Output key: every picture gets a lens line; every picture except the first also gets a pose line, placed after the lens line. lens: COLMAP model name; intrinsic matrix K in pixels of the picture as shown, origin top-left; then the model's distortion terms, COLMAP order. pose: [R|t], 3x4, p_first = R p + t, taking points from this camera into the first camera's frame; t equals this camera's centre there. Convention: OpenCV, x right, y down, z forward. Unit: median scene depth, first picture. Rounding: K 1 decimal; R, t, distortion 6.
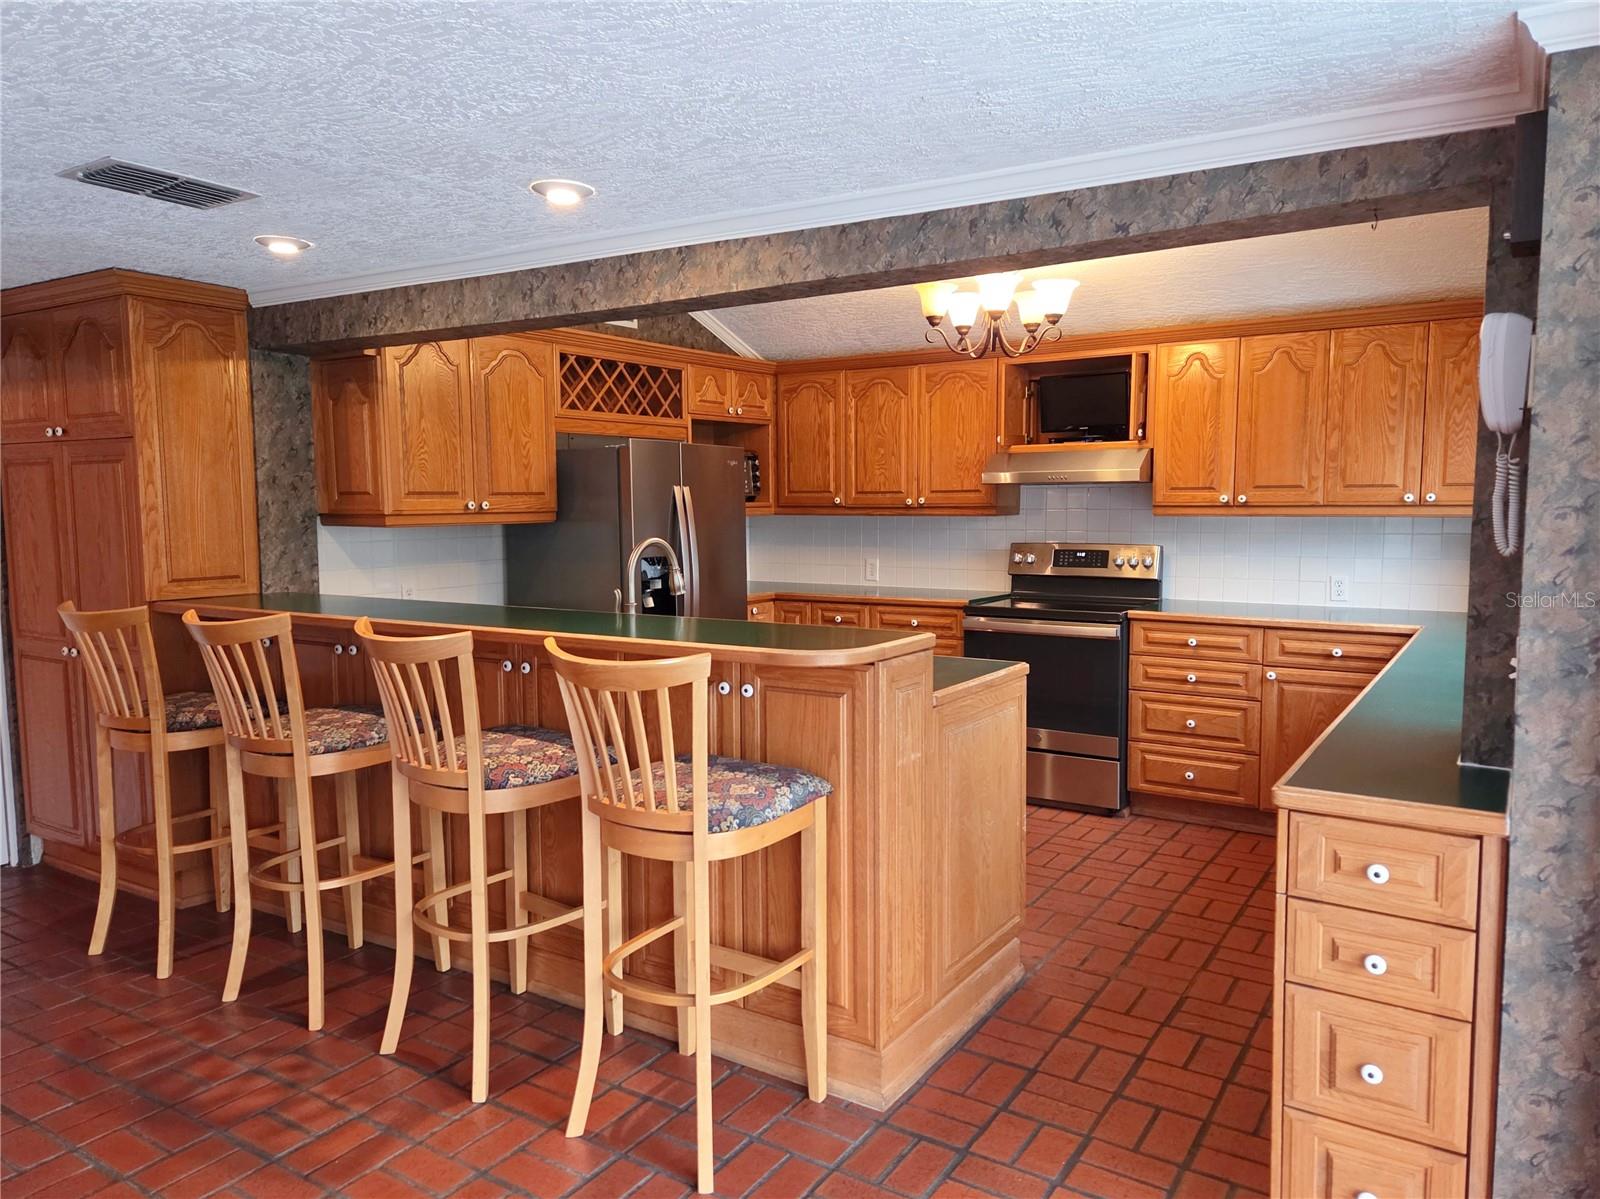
lens RADIAL K [[1103.9, 0, 793.1], [0, 1103.9, 608.7], [0, 0, 1]] dist [0.083839, -0.073948]
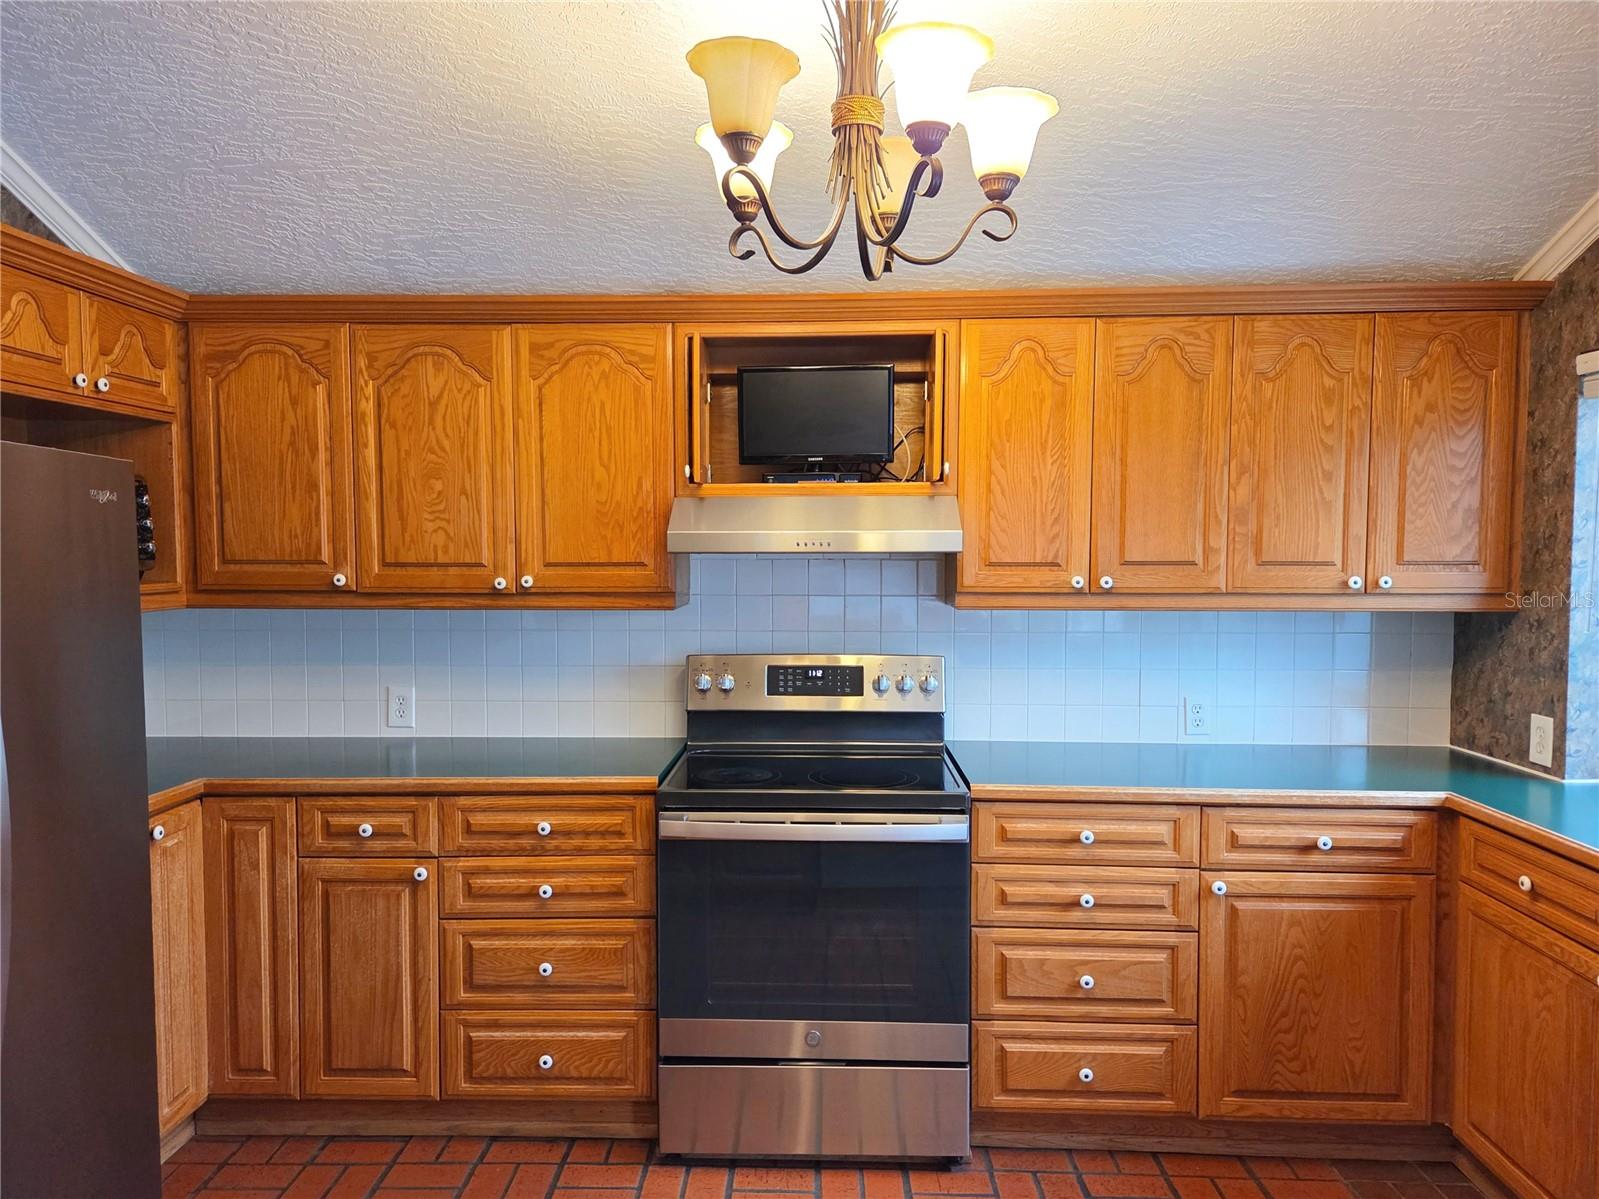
lens RADIAL K [[1103.2, 0, 792.6], [0, 1103.2, 608.7], [0, 0, 1]] dist [0.083839, -0.073948]
pose [[0.856256, -0.020881, 0.516129, -0.054773], [0.047723, 0.998107, -0.038791, -0.066041], [-0.514342, 0.057846, 0.855632, 0.549324]]
